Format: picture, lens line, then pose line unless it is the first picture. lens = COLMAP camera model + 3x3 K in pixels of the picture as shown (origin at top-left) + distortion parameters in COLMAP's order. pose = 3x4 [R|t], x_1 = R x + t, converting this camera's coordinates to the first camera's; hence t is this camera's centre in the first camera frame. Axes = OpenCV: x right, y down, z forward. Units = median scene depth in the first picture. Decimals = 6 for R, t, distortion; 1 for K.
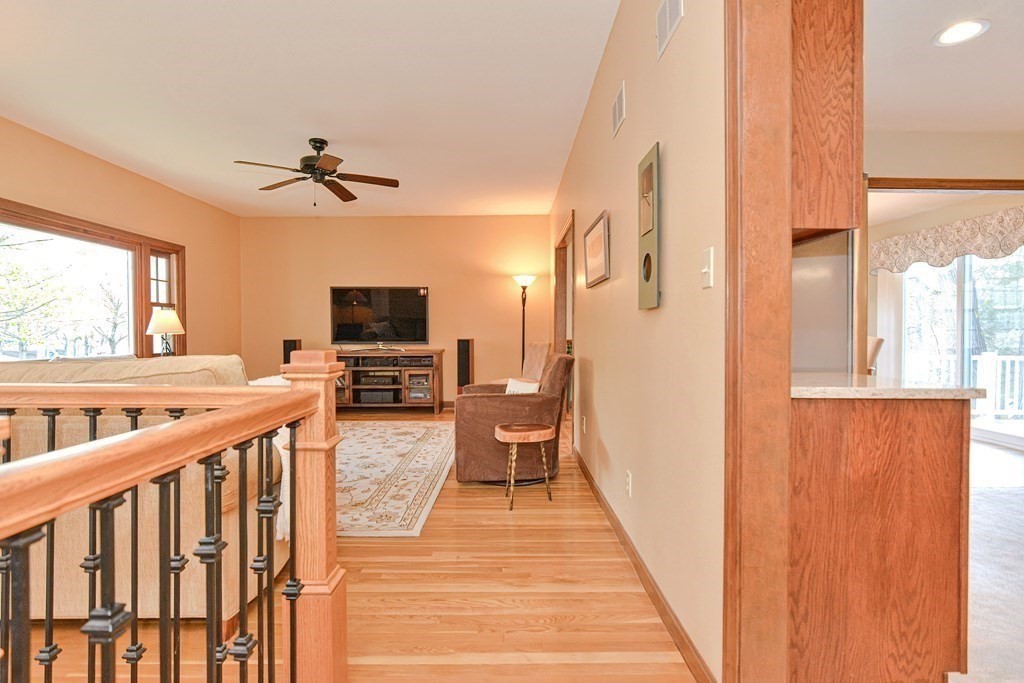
lens RADIAL K [[510.7, 0, 512.0], [0, 510.7, 341.5], [0, 0, 1]] dist [-0.001256, 0.000166]
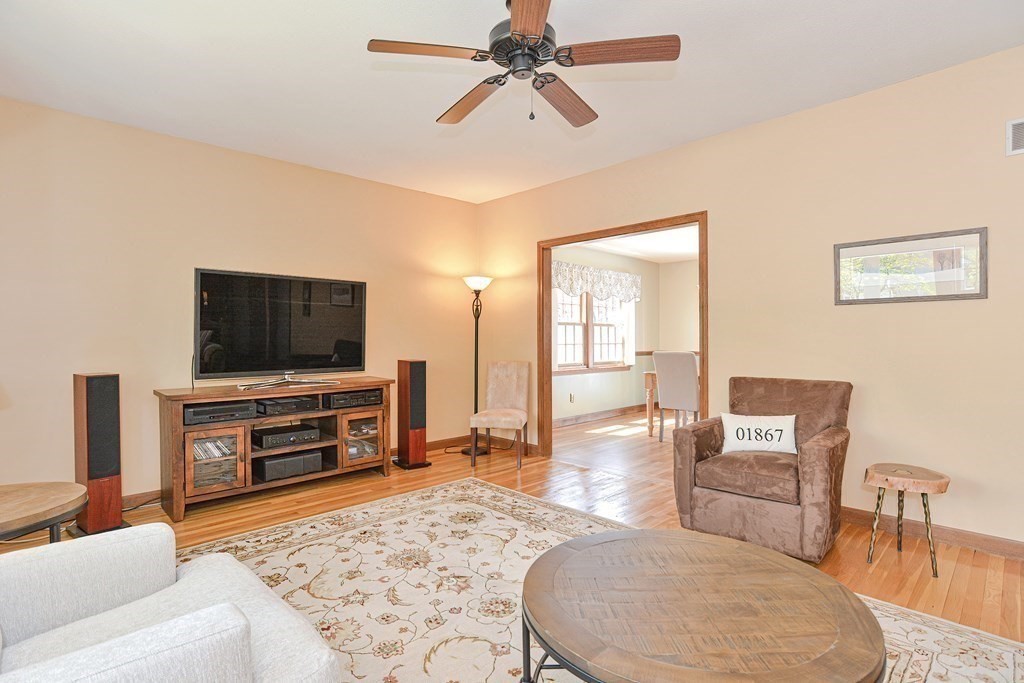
lens RADIAL K [[510.7, 0, 512.0], [0, 510.7, 341.5], [0, 0, 1]] dist [-0.001256, 0.000166]
pose [[0.719983, -0.004191, 0.693979, -0.660573], [0.018781, 0.999733, -0.013448, -0.026436], [-0.693737, 0.022716, 0.719870, 0.556364]]
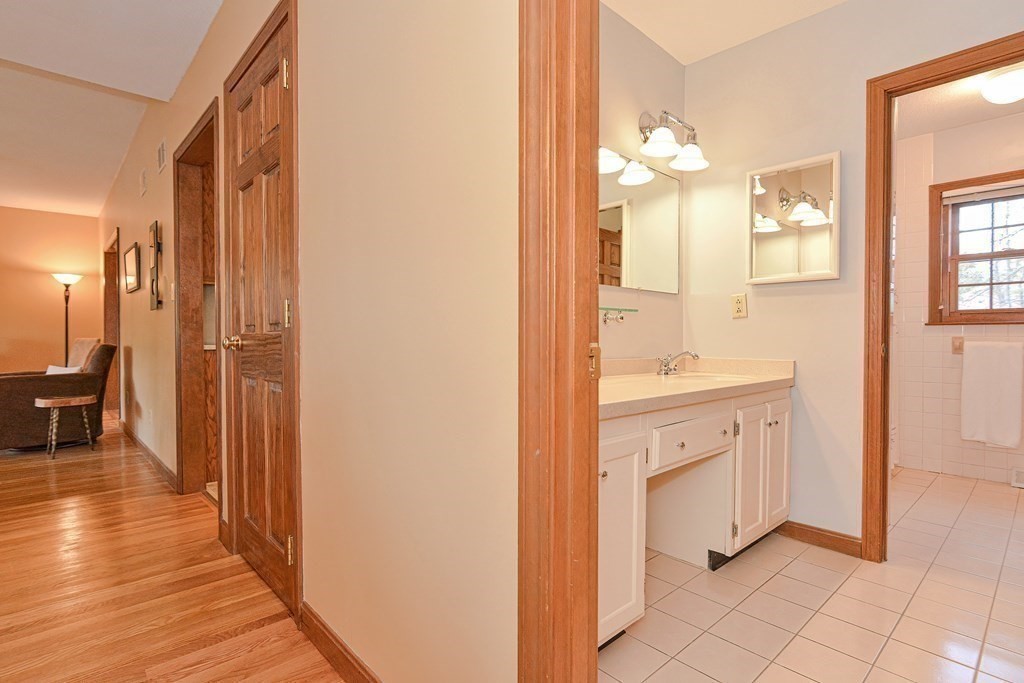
lens RADIAL K [[510.7, 0, 512.0], [0, 510.7, 341.5], [0, 0, 1]] dist [-0.001256, 0.000166]
pose [[0.741986, -0.005477, 0.670393, -0.002341], [0.010392, 0.999940, -0.003332, 0.031656], [-0.670335, 0.009439, 0.741998, -0.552398]]
